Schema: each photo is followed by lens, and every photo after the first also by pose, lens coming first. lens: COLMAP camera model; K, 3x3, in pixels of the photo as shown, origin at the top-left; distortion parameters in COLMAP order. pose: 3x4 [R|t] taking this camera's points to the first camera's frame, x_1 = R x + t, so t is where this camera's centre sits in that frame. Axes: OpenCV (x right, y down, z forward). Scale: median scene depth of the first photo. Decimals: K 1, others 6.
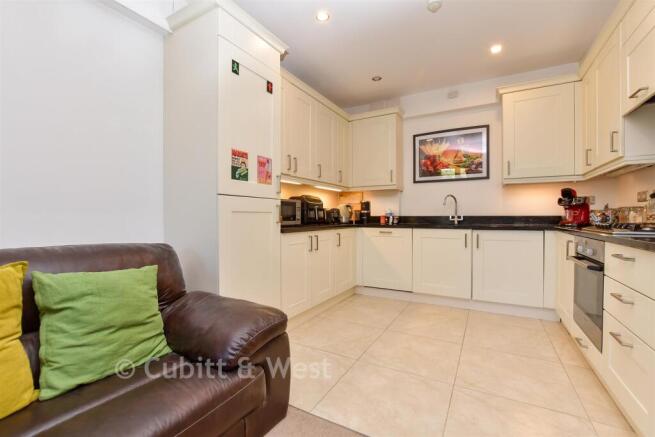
lens RADIAL K [[293.1, 0, 326.2], [0, 293.1, 219.4], [0, 0, 1]] dist [-0.018084, 0.003703]
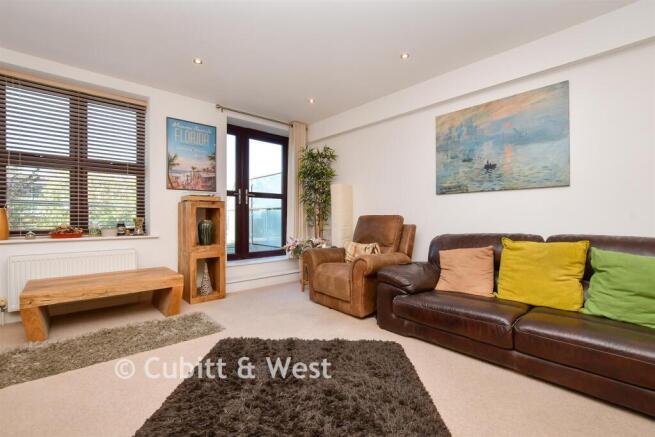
lens RADIAL K [[293.1, 0, 328.6], [0, 293.1, 219.5], [0, 0, 1]] dist [-0.018084, 0.003703]
pose [[-0.312576, 0.002799, -0.949889, 1.224459], [-0.002363, 0.999990, 0.003724, 0.003837], [0.949890, 0.003409, -0.312566, -0.004108]]
